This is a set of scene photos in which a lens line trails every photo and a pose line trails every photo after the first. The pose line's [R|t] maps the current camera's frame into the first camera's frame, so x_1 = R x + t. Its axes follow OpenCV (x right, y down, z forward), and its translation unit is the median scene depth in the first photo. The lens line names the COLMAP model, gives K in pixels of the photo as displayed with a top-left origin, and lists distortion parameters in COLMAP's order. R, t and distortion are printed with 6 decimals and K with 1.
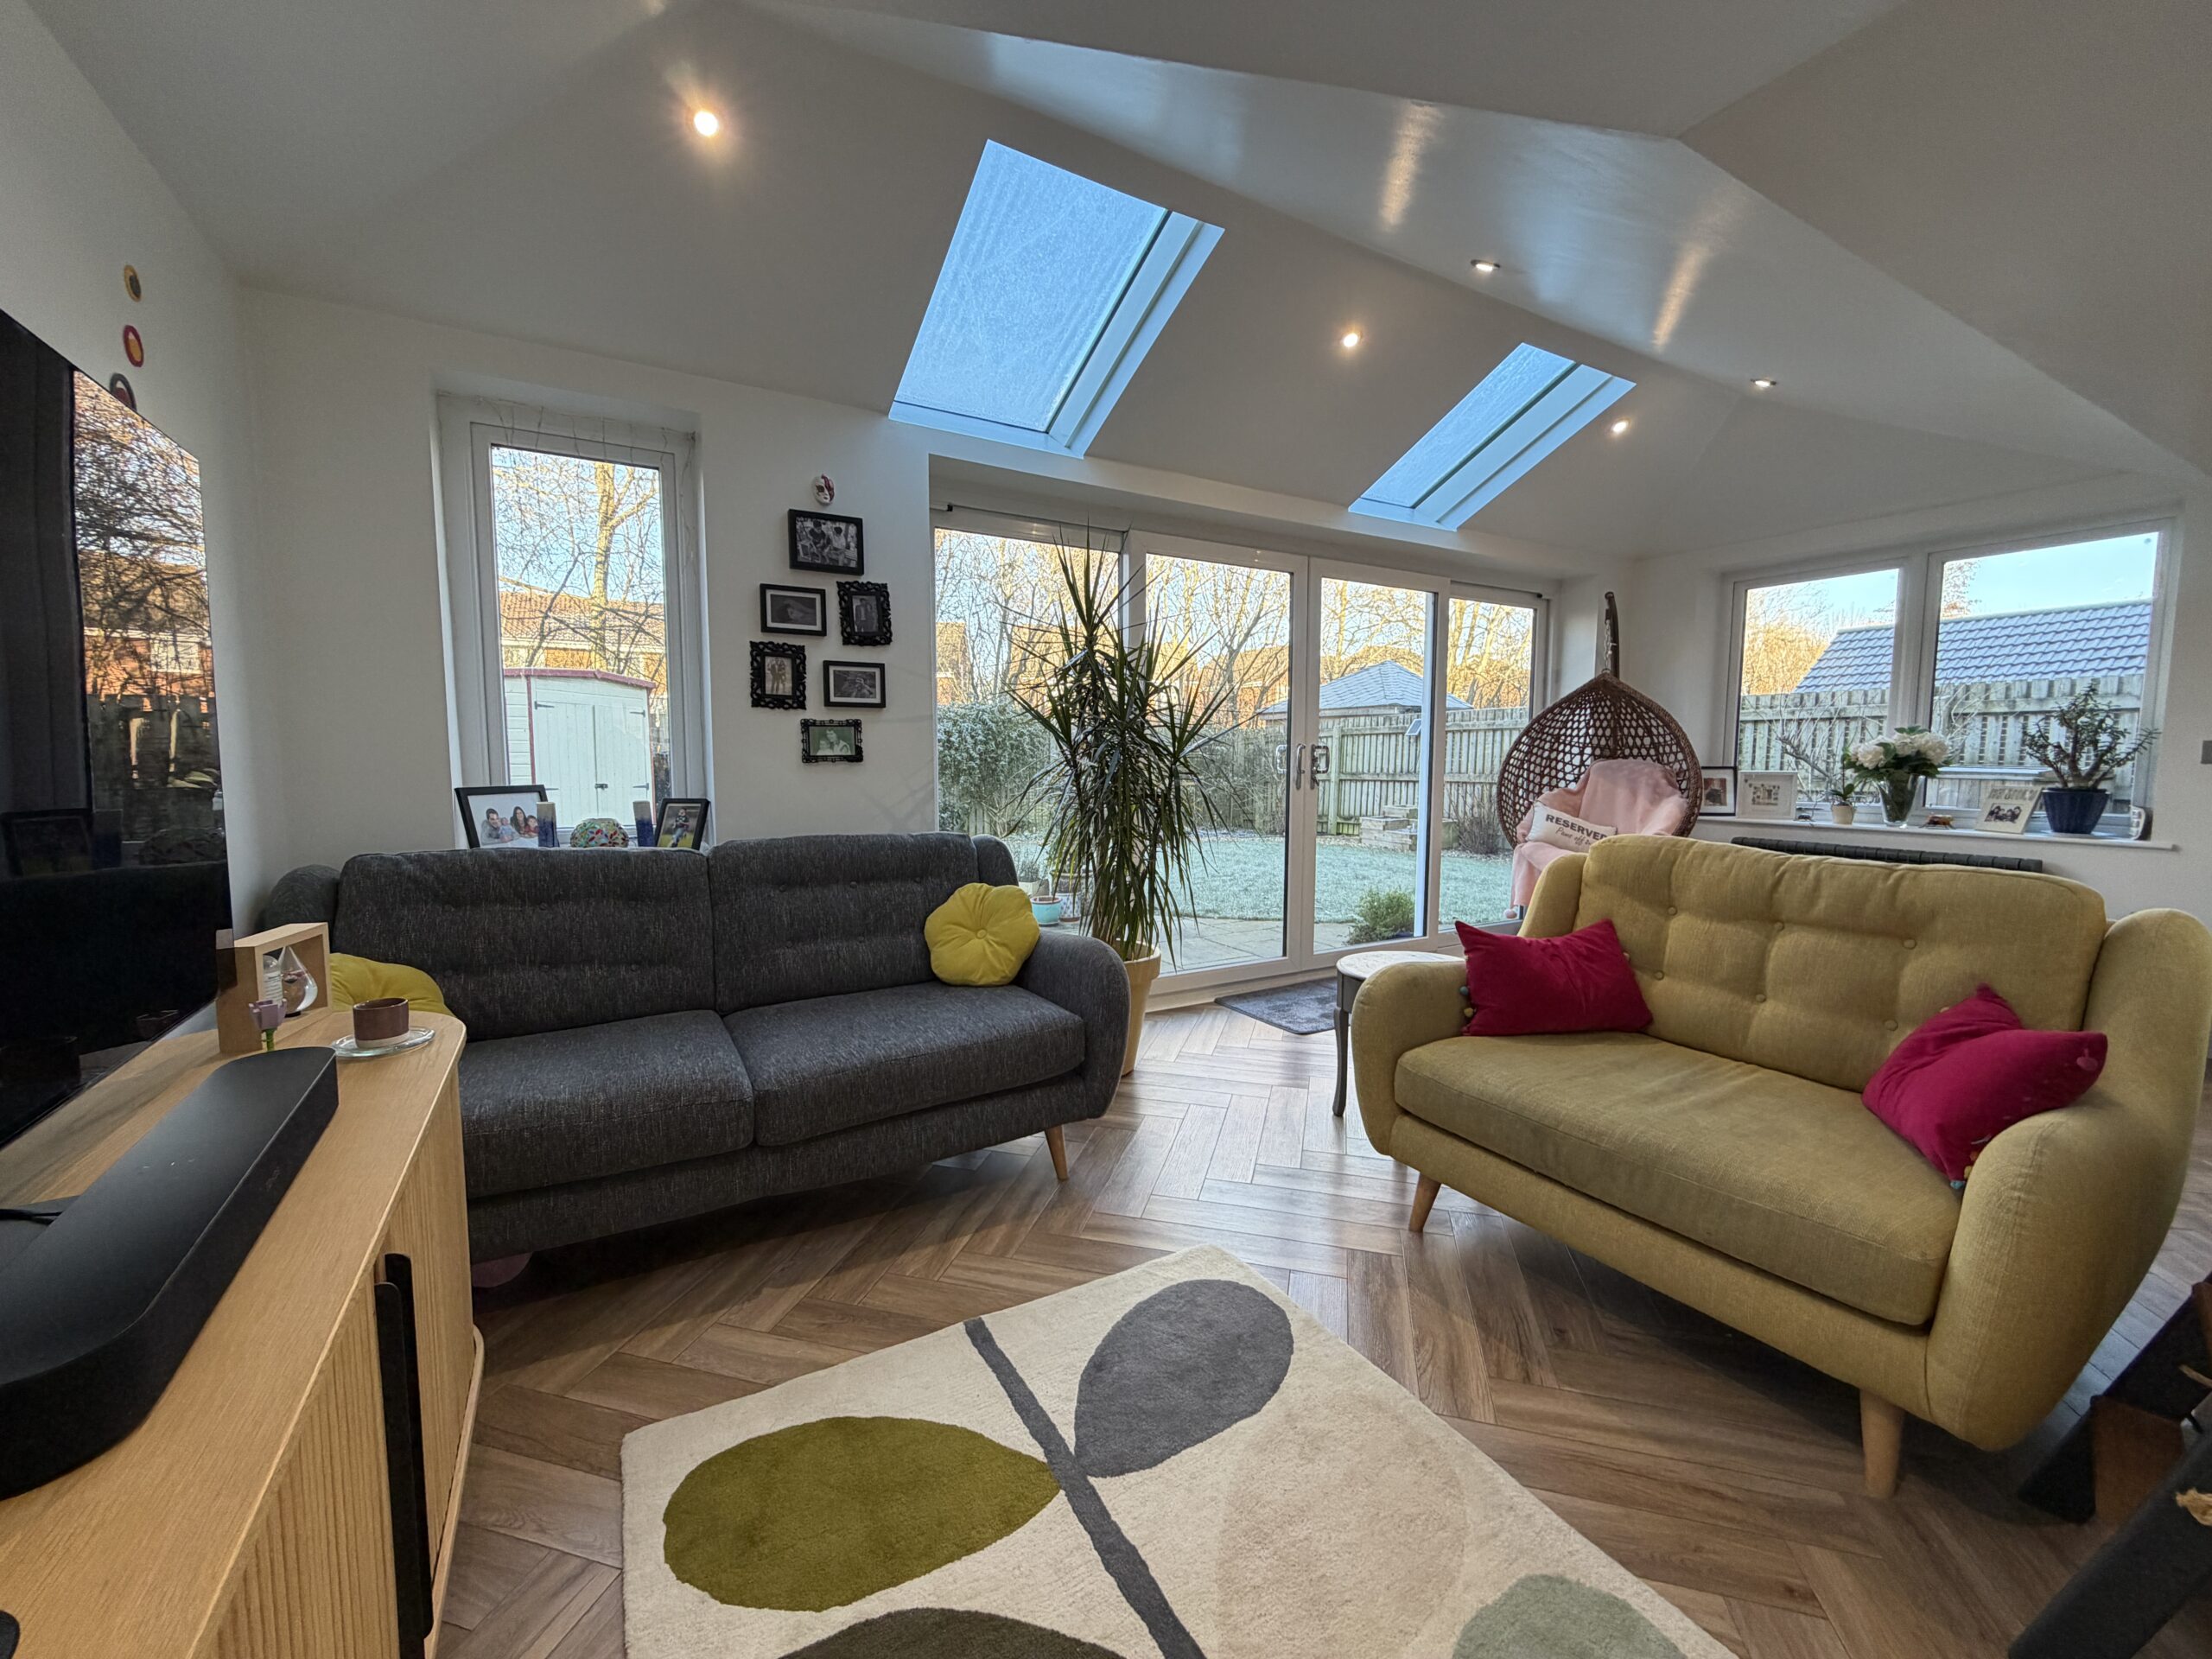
lens RADIAL K [[881.5, 0, 1100.5], [0, 881.5, 828.3], [0, 0, 1]] dist [-0.000083, 0.000001]
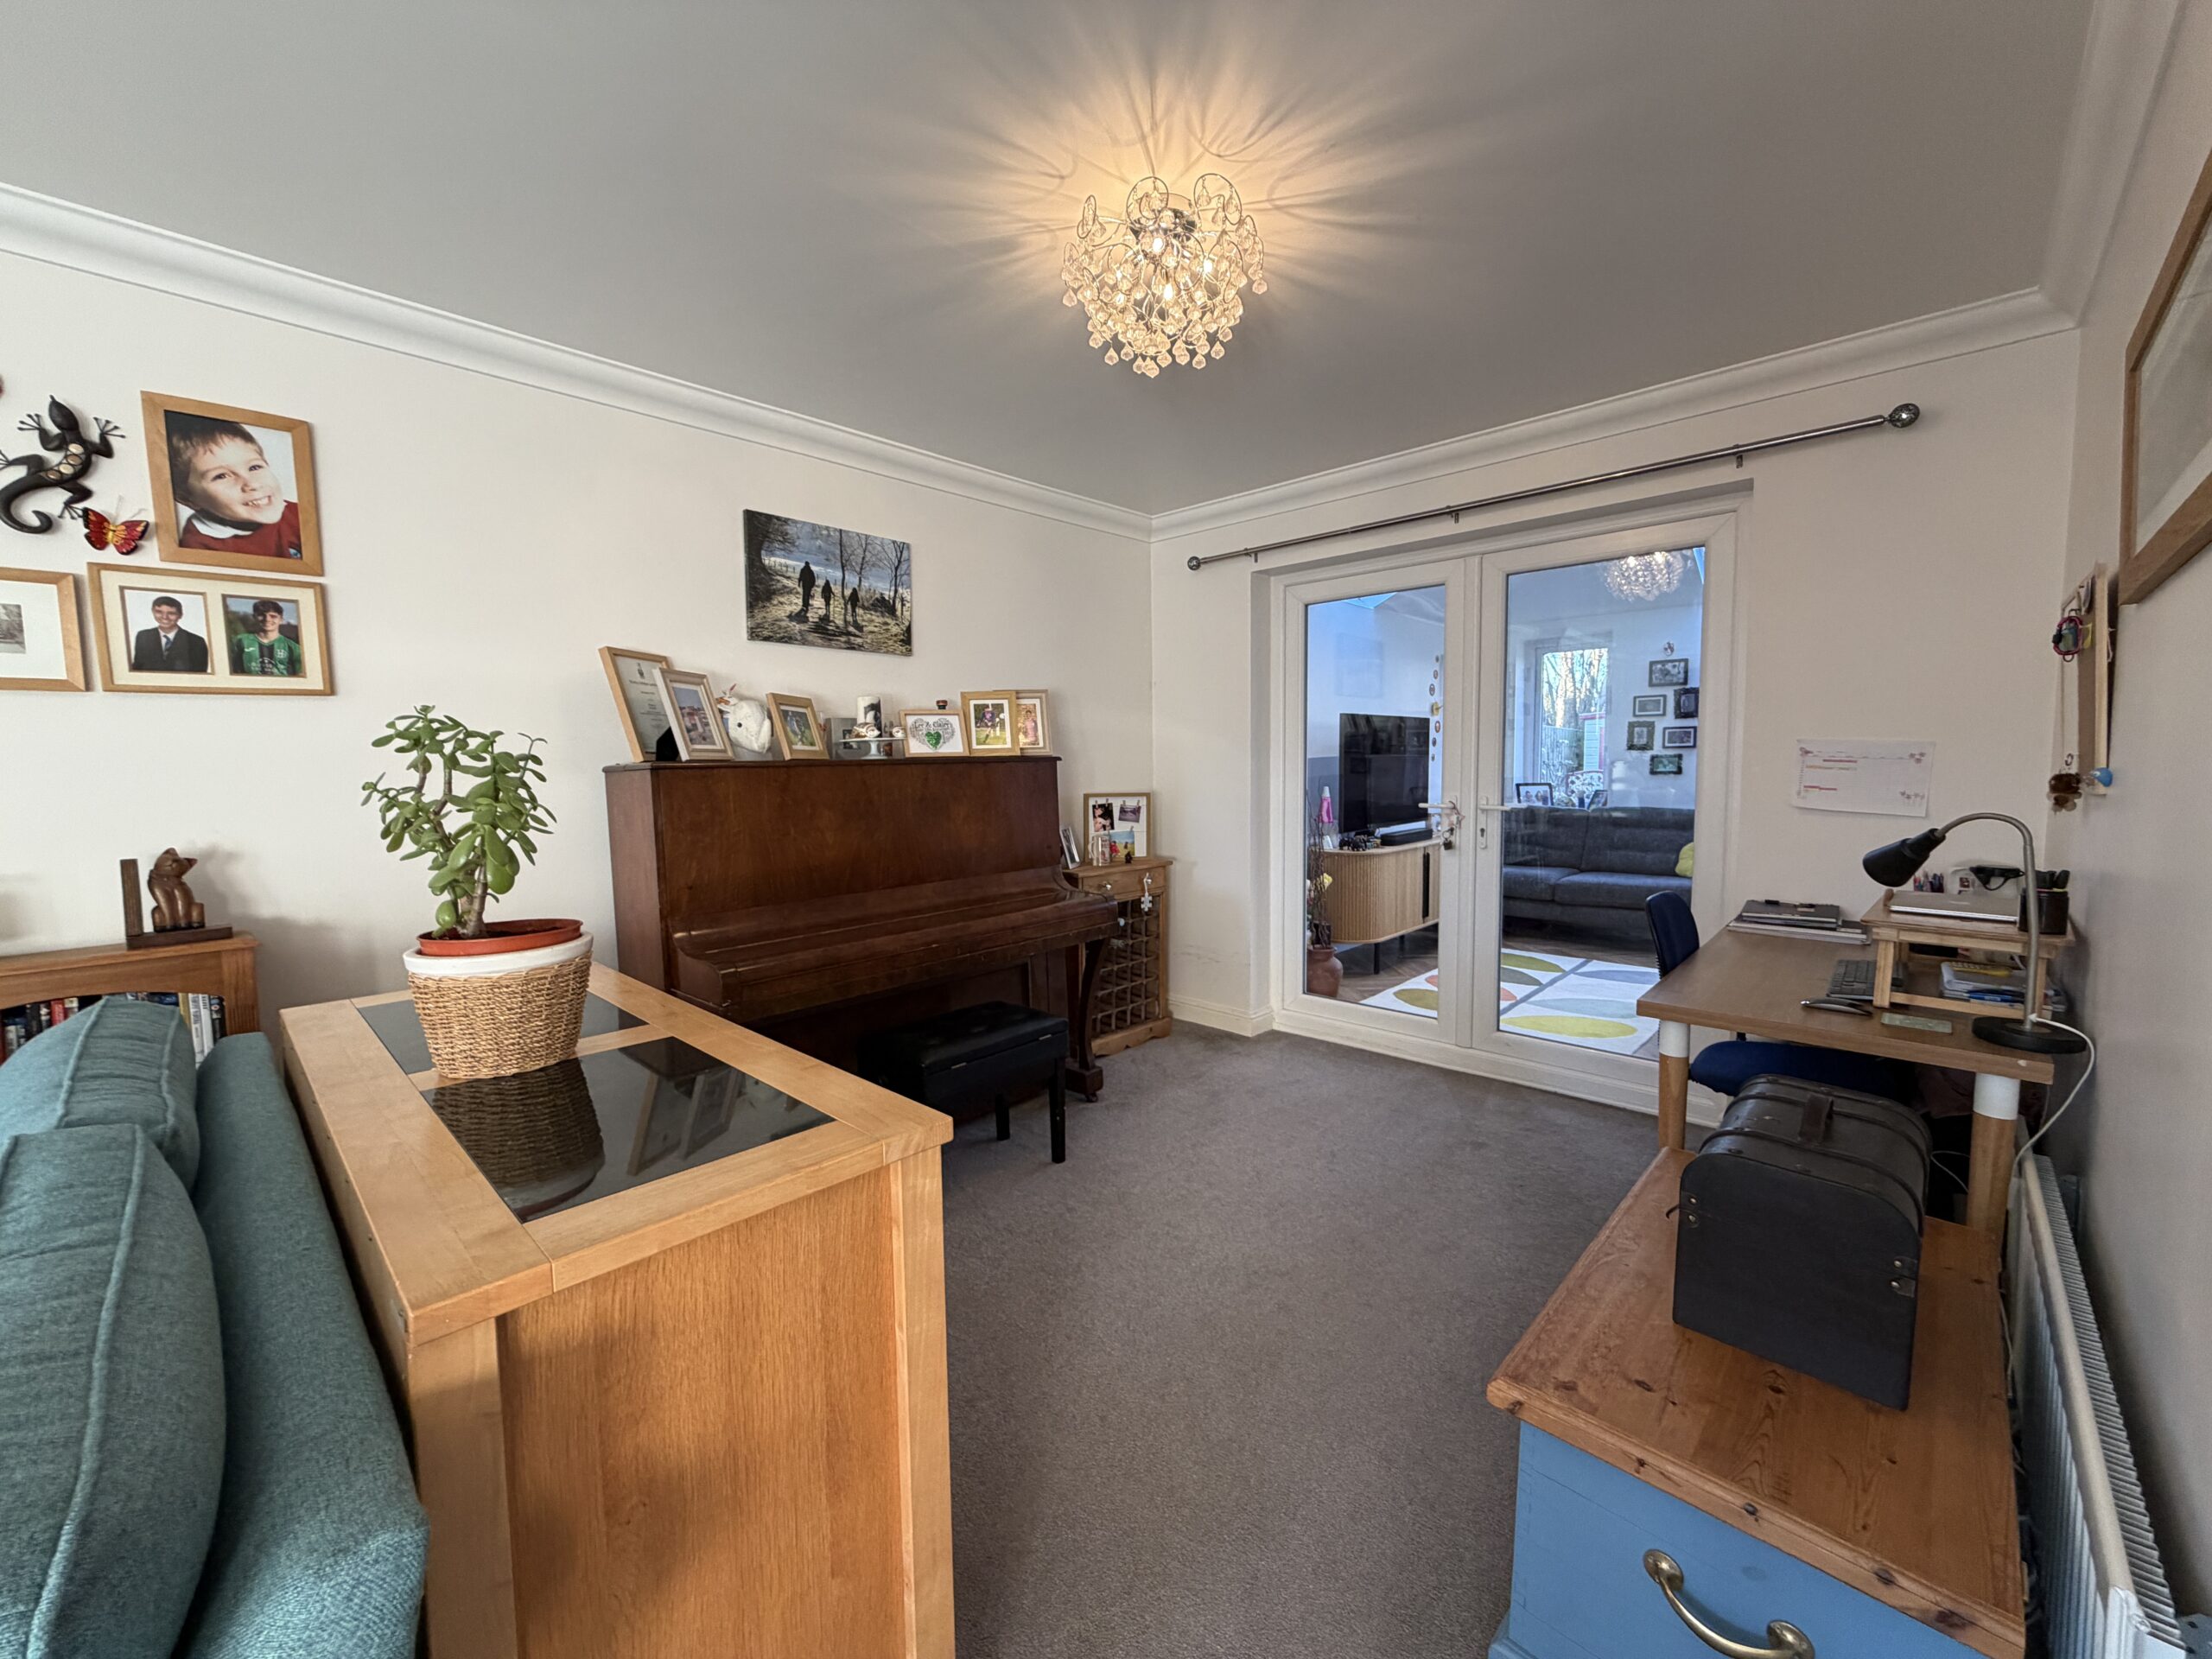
lens RADIAL K [[881.5, 0, 1104.1], [0, 881.5, 830.6], [0, 0, 1]] dist [-0.000083, 0.000001]
pose [[0.276270, 0.064495, -0.958914, 1.391135], [-0.070239, 0.996433, 0.046782, 0.056540], [0.958510, 0.054428, 0.279814, -0.898575]]
